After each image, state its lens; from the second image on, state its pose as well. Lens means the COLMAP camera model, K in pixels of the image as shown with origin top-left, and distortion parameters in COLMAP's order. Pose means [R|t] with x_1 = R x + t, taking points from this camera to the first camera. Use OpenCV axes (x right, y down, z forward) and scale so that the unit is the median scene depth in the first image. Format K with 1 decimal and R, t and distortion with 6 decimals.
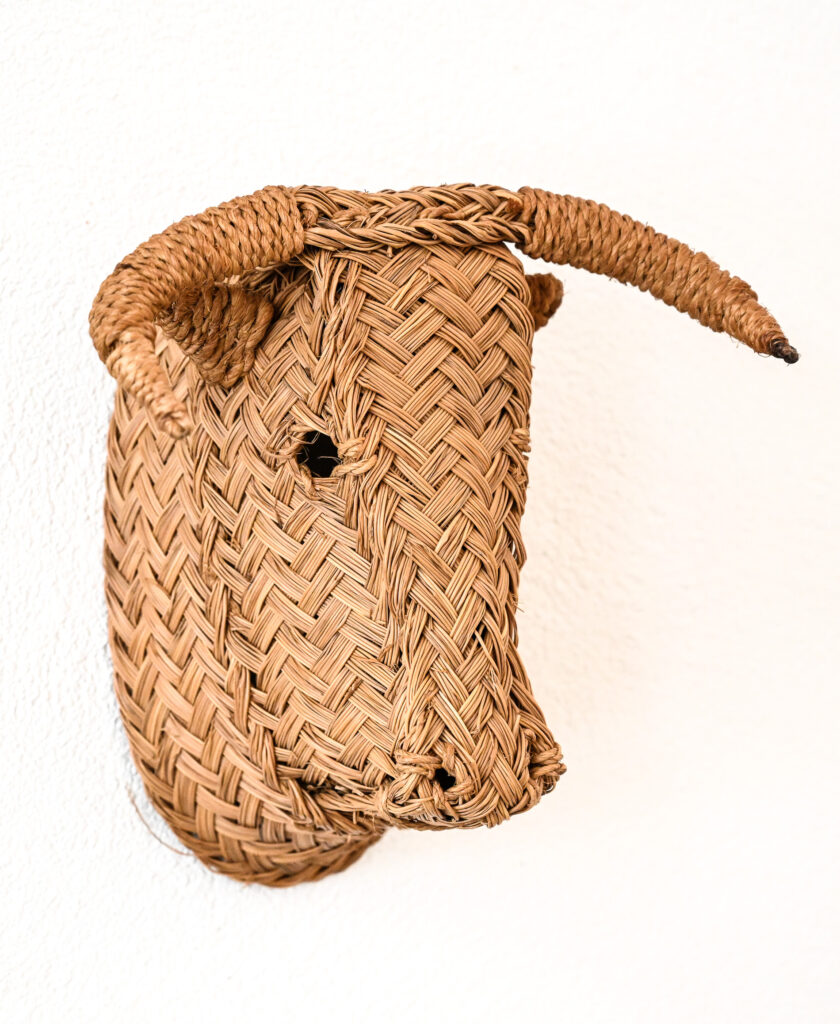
lens RADIAL K [[3148.8, 0, 336.2], [0, 3148.8, 540.1], [0, 0, 1]] dist [0.046635, -0.644499]
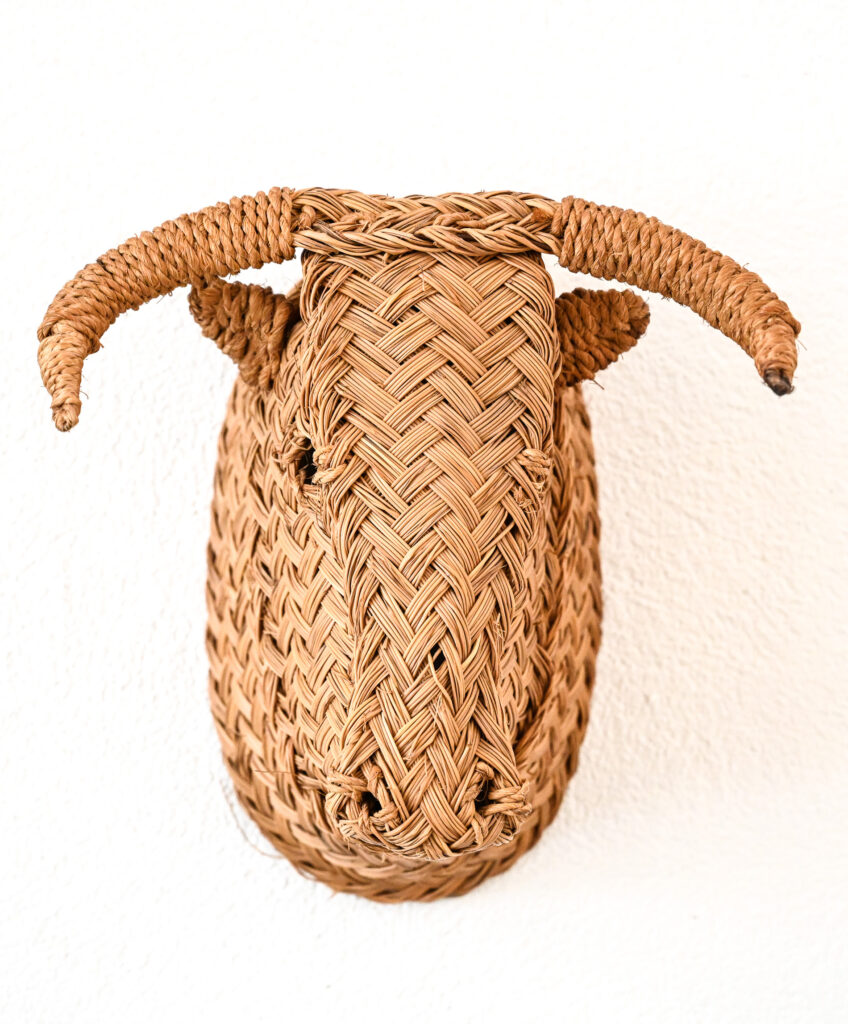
lens RADIAL K [[3088.6, 0, 424.0], [0, 3088.6, 512.0], [0, 0, 1]] dist [-0.016244, 0.055263]
pose [[0.880349, 0.071954, -0.468837, 0.476973], [-0.079771, 0.996808, 0.003195, -0.017083], [0.467570, 0.034587, 0.883279, 0.163863]]
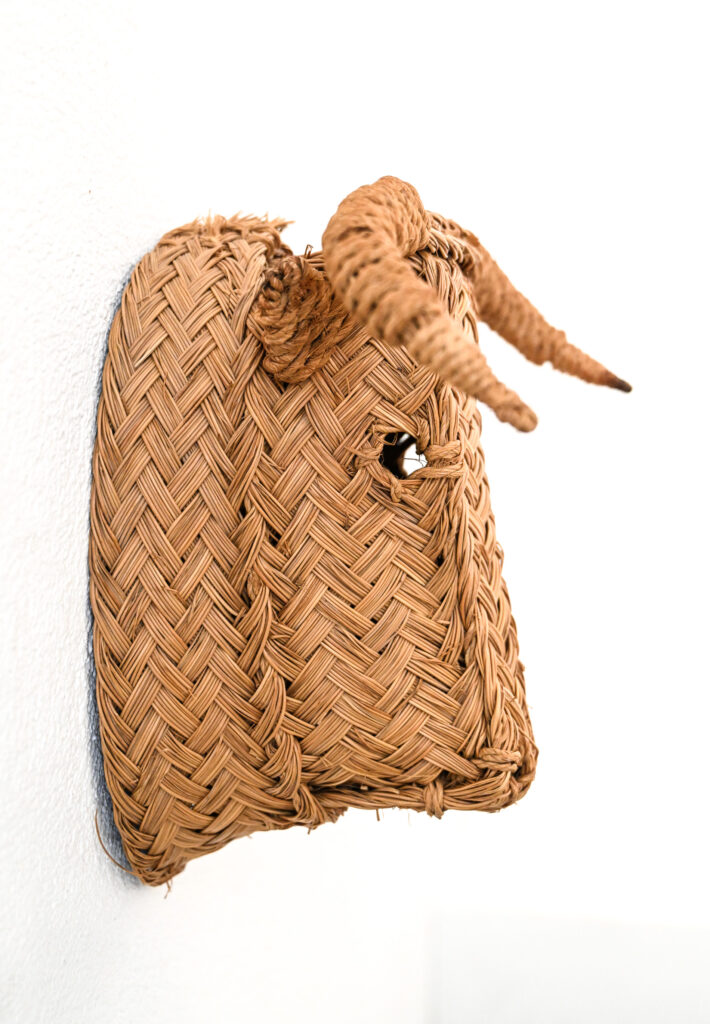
lens RADIAL K [[1210.7, 0, 361.2], [0, 1210.7, 452.3], [0, 0, 1]] dist [0.003599, 0.012488]
pose [[0.681388, 0.027813, 0.731394, -0.290925], [0.002091, 0.999200, -0.039946, -0.013185], [-0.731920, 0.028748, 0.680784, 0.746667]]
